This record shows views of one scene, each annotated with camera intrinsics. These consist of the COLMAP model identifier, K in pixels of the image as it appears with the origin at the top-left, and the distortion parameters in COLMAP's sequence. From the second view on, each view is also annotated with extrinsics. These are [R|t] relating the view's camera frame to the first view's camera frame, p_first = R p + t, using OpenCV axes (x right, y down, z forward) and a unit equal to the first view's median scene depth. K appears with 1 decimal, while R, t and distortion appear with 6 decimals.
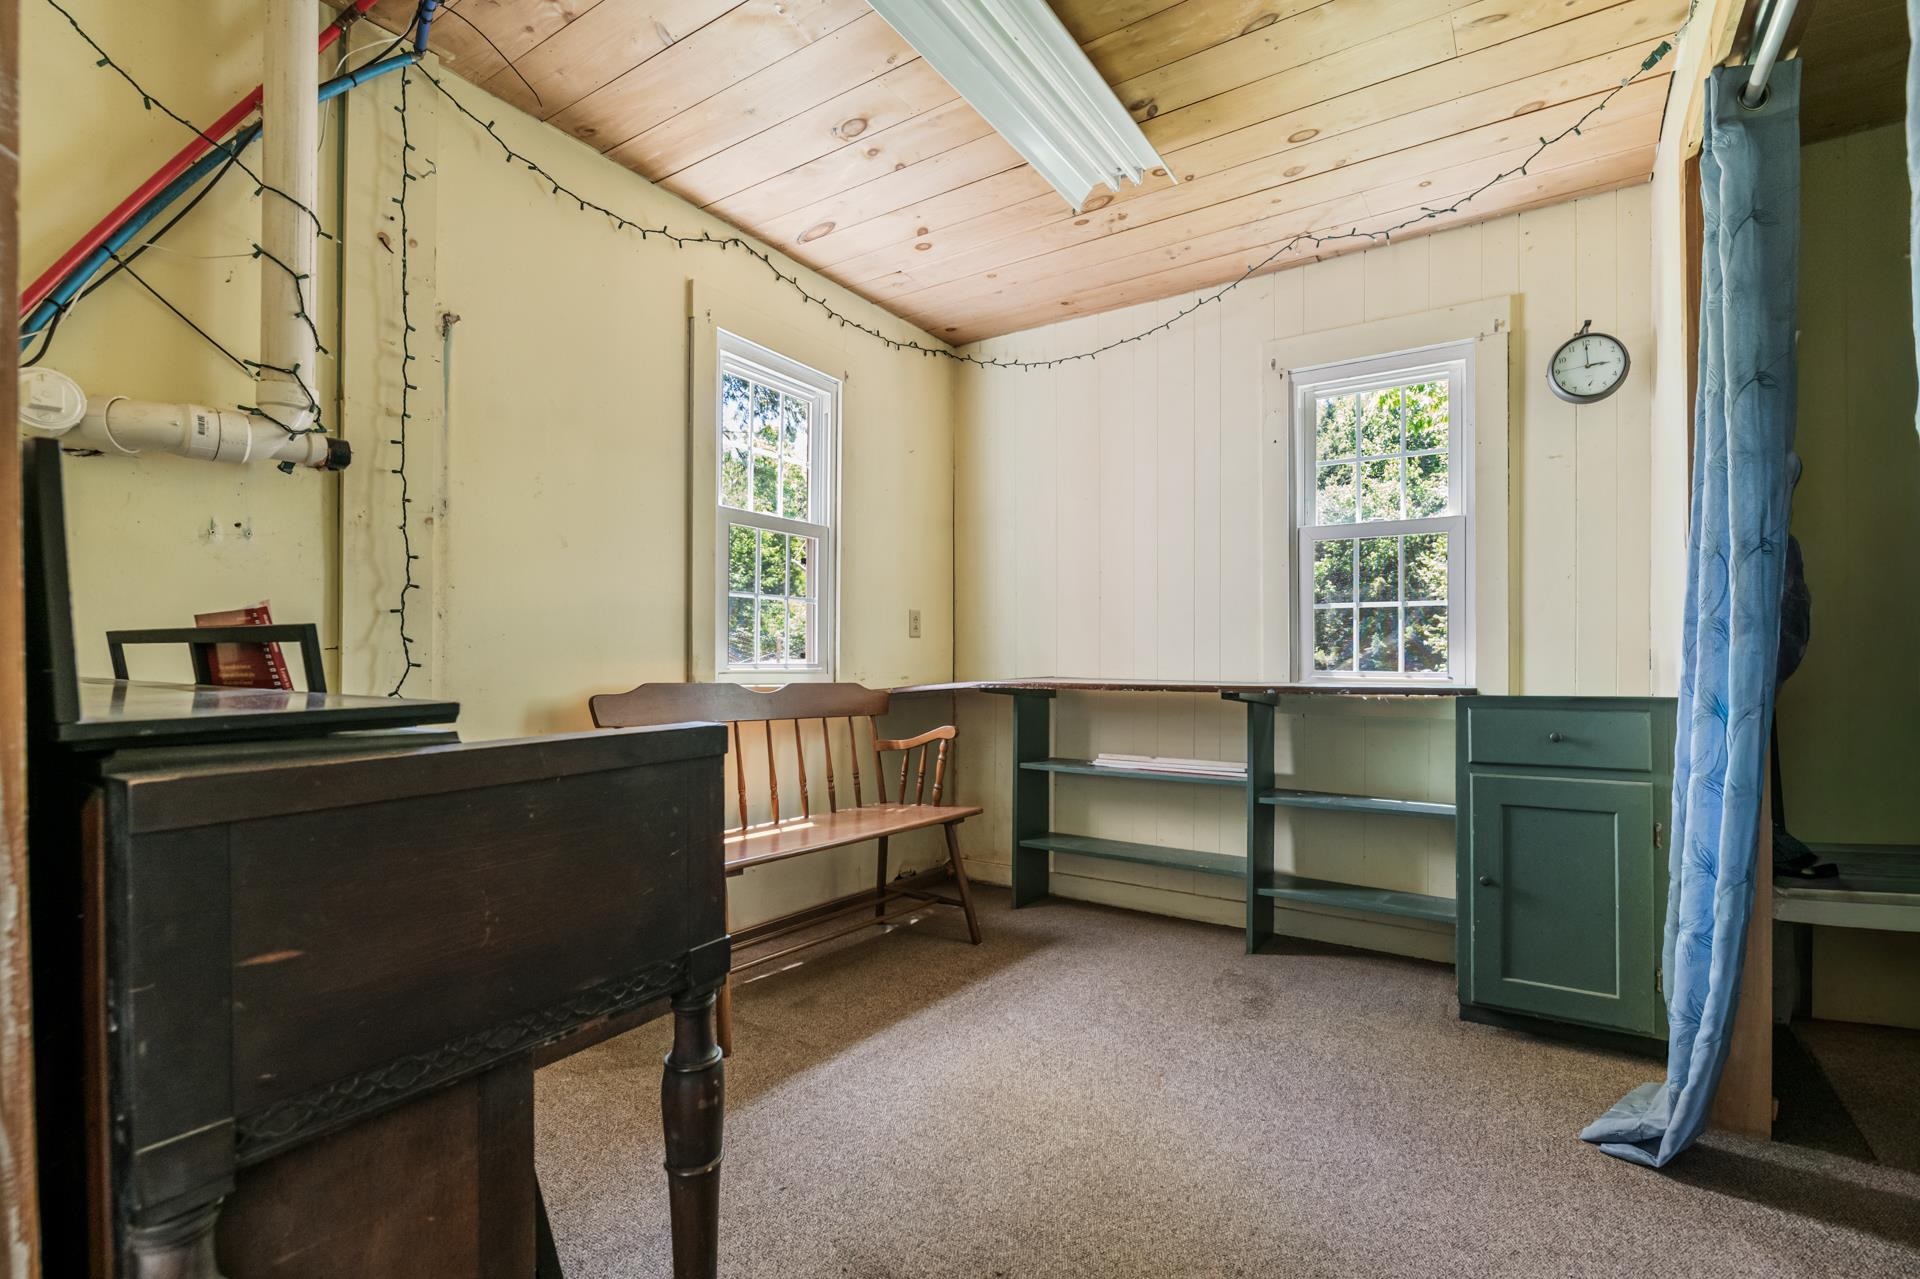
lens RADIAL K [[878.2, 0, 960.0], [0, 878.2, 639.5], [0, 0, 1]] dist [-0.000095, -0.008349]
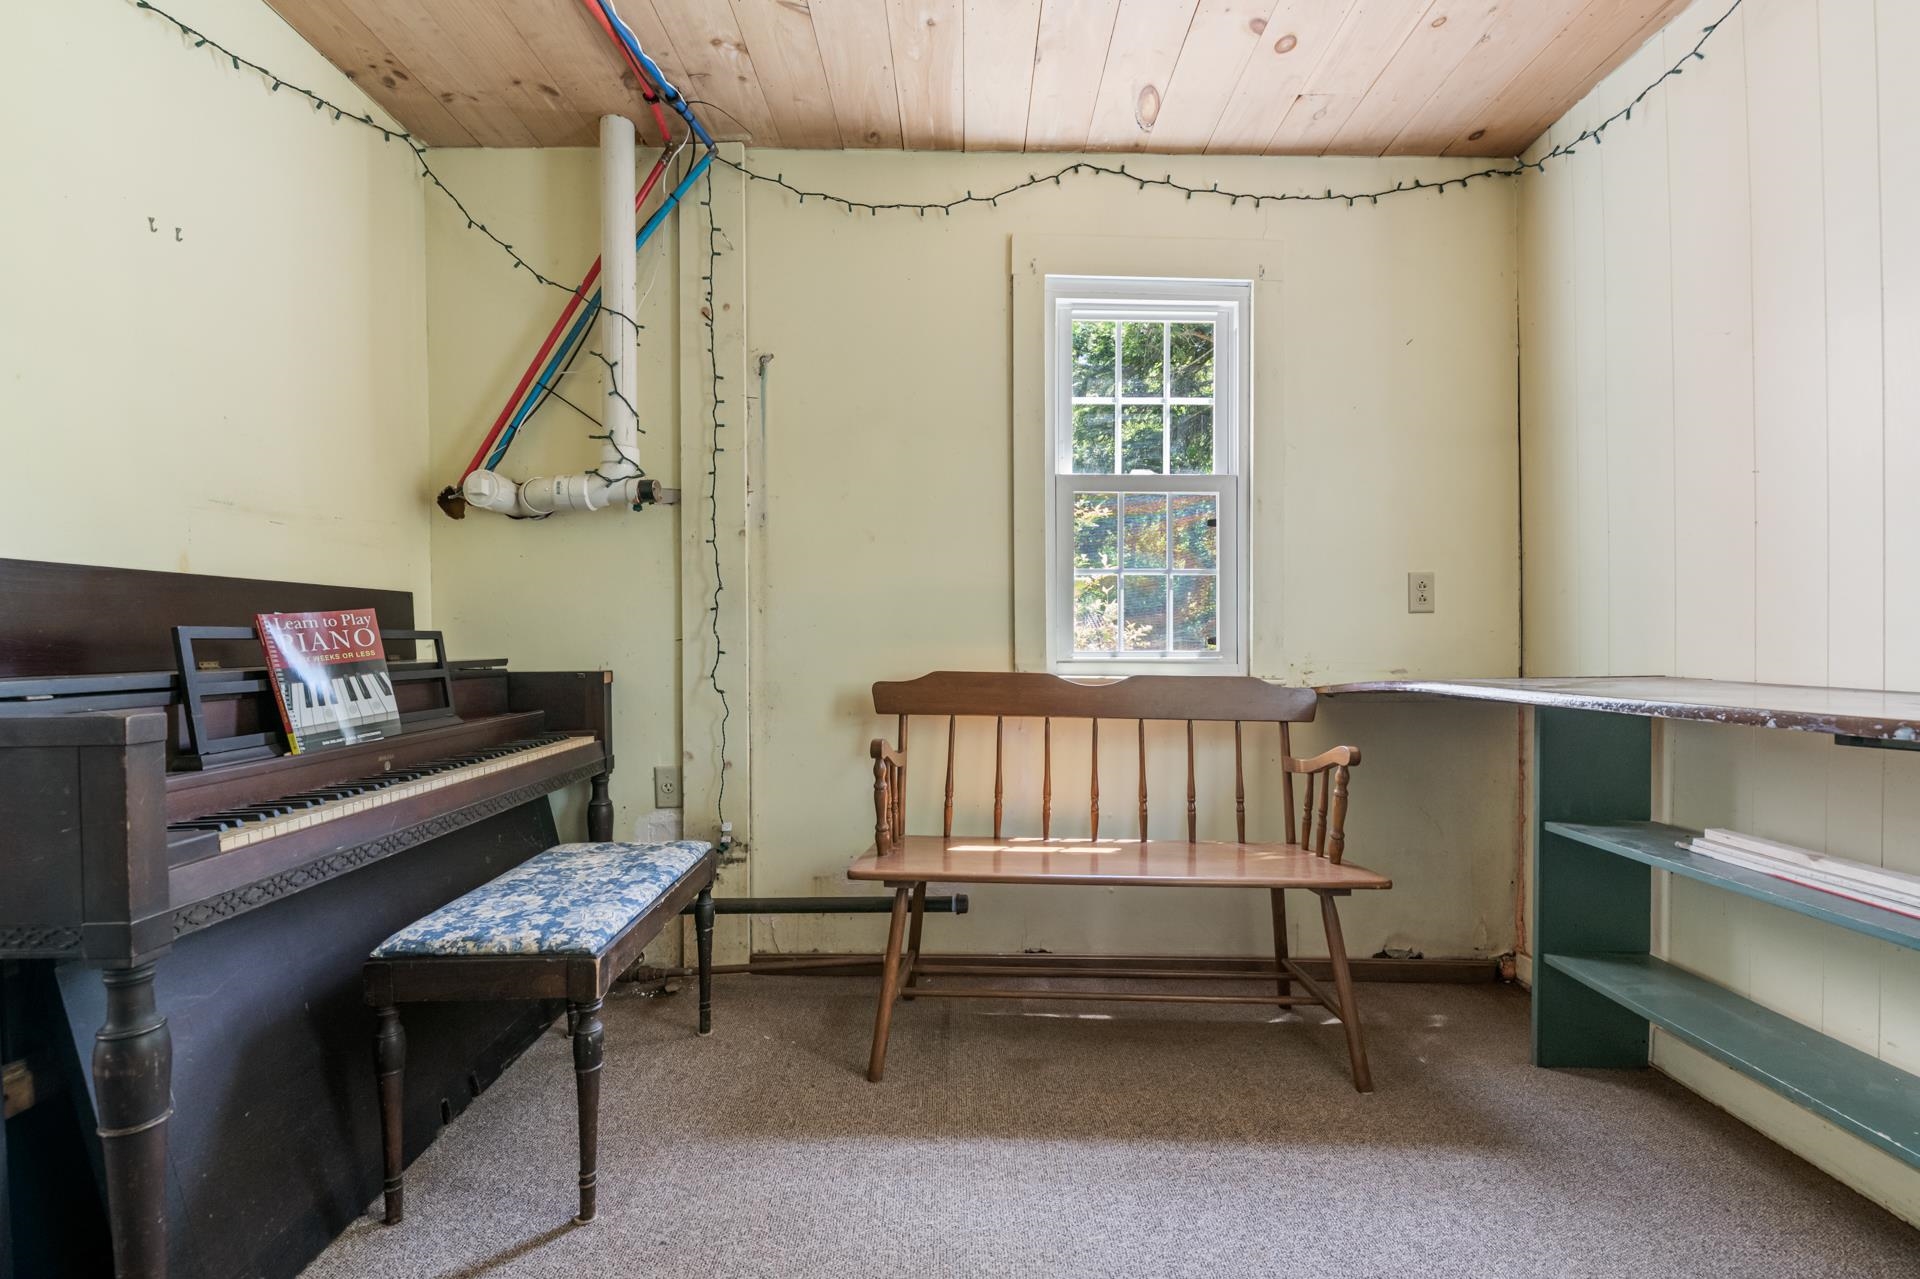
lens RADIAL K [[838.5, 0, 960.0], [0, 838.5, 639.5], [0, 0, 1]] dist [-0.004277, -0.000575]
pose [[0.556306, -0.007954, -0.830939, 0.358417], [0.022998, 0.999719, 0.005828, 0.007925], [0.830659, -0.022352, 0.556333, 0.417553]]
